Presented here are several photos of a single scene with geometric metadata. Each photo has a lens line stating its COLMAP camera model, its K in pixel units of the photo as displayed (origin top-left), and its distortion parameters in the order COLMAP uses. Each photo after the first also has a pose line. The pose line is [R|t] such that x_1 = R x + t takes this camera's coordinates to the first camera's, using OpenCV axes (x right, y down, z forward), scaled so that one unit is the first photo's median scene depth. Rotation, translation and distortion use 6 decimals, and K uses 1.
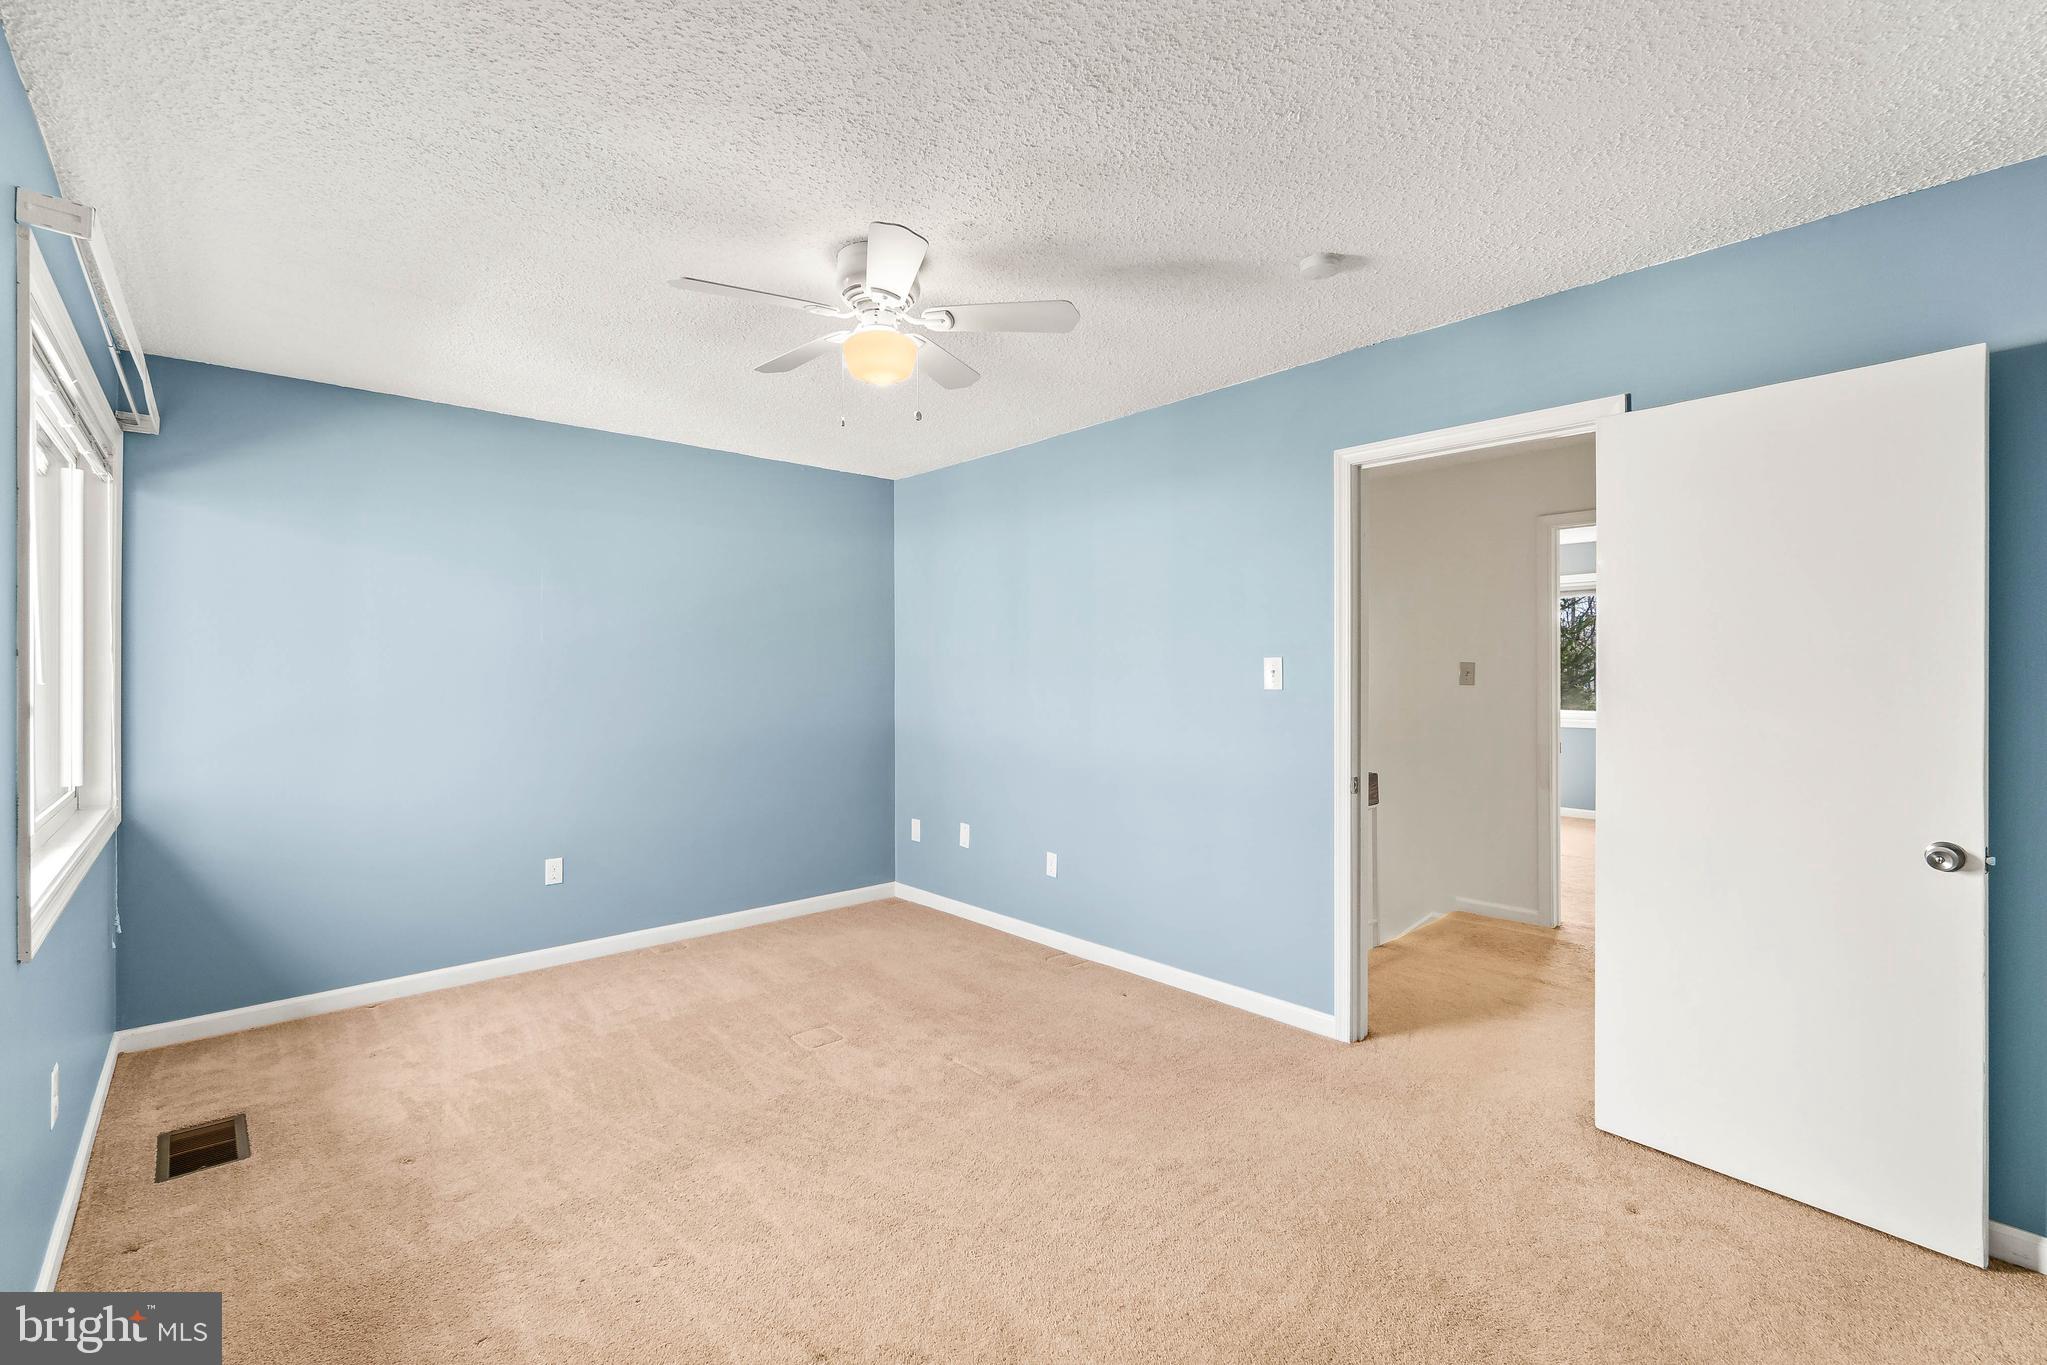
lens RADIAL K [[888.7, 0, 1023.5], [0, 888.7, 682.5], [0, 0, 1]] dist [-0.001318, -0.000429]
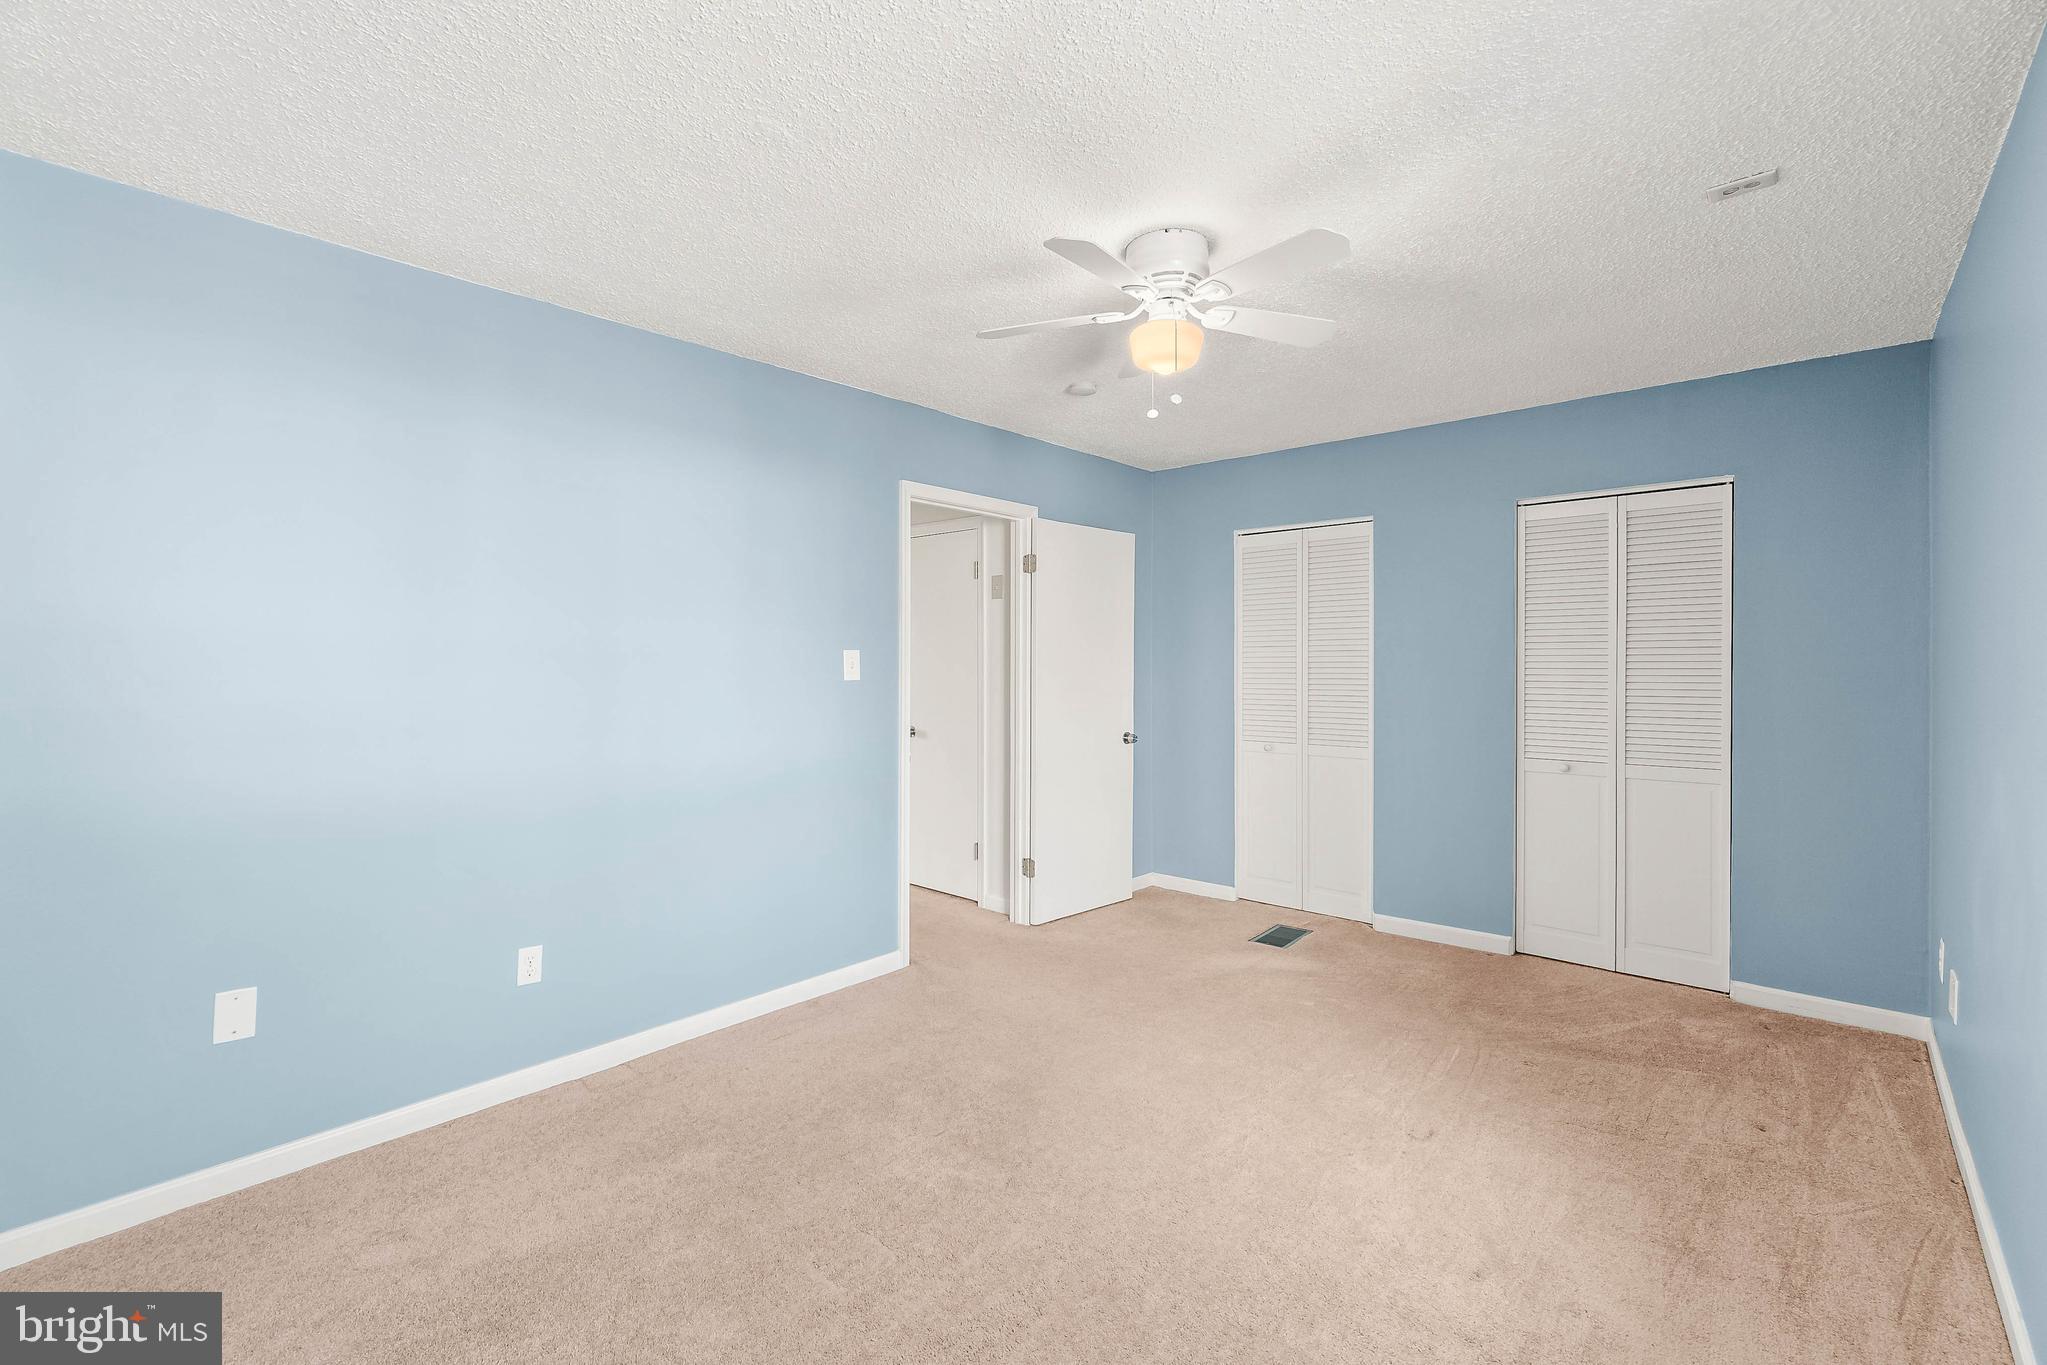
lens RADIAL K [[888.7, 0, 1023.5], [0, 888.7, 682.5], [0, 0, 1]] dist [-0.001318, -0.000429]
pose [[-0.114656, -0.018709, 0.993229, -0.879047], [0.012490, 0.999716, 0.020273, -0.009296], [-0.993327, 0.014729, -0.114390, 0.986603]]
